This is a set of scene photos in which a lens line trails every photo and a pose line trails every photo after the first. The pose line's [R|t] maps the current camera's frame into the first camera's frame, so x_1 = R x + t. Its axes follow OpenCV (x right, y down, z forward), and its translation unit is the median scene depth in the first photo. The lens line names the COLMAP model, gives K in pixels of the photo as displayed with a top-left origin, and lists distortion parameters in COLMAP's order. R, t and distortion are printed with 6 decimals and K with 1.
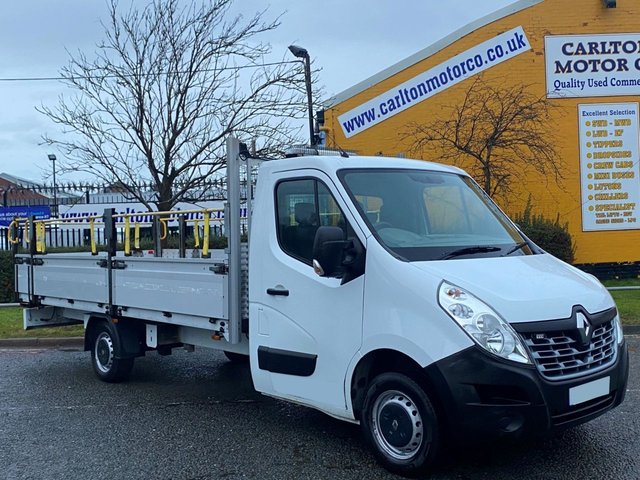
lens RADIAL K [[736.3, 0, 320.7], [0, 736.3, 242.8], [0, 0, 1]] dist [0.125098, -0.251251]
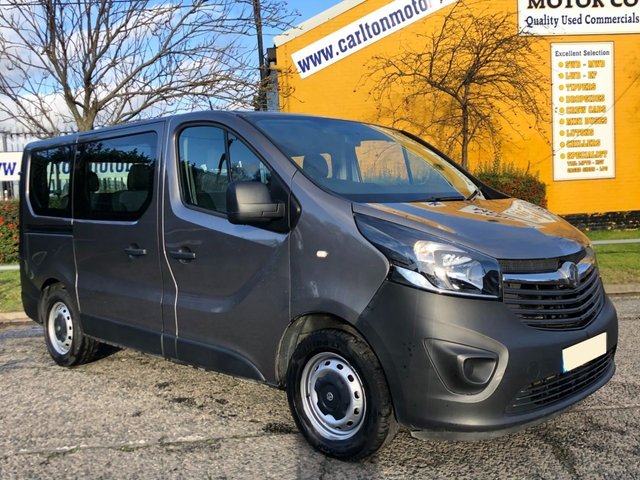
lens RADIAL K [[643.1, 0, 323.2], [0, 643.1, 235.9], [0, 0, 1]] dist [0.026006, 0.011067]
pose [[0.994621, -0.013267, 0.102728, -0.022463], [0.008668, 0.998946, 0.045084, 0.014779], [-0.103218, -0.043951, 0.993687, 0.218108]]
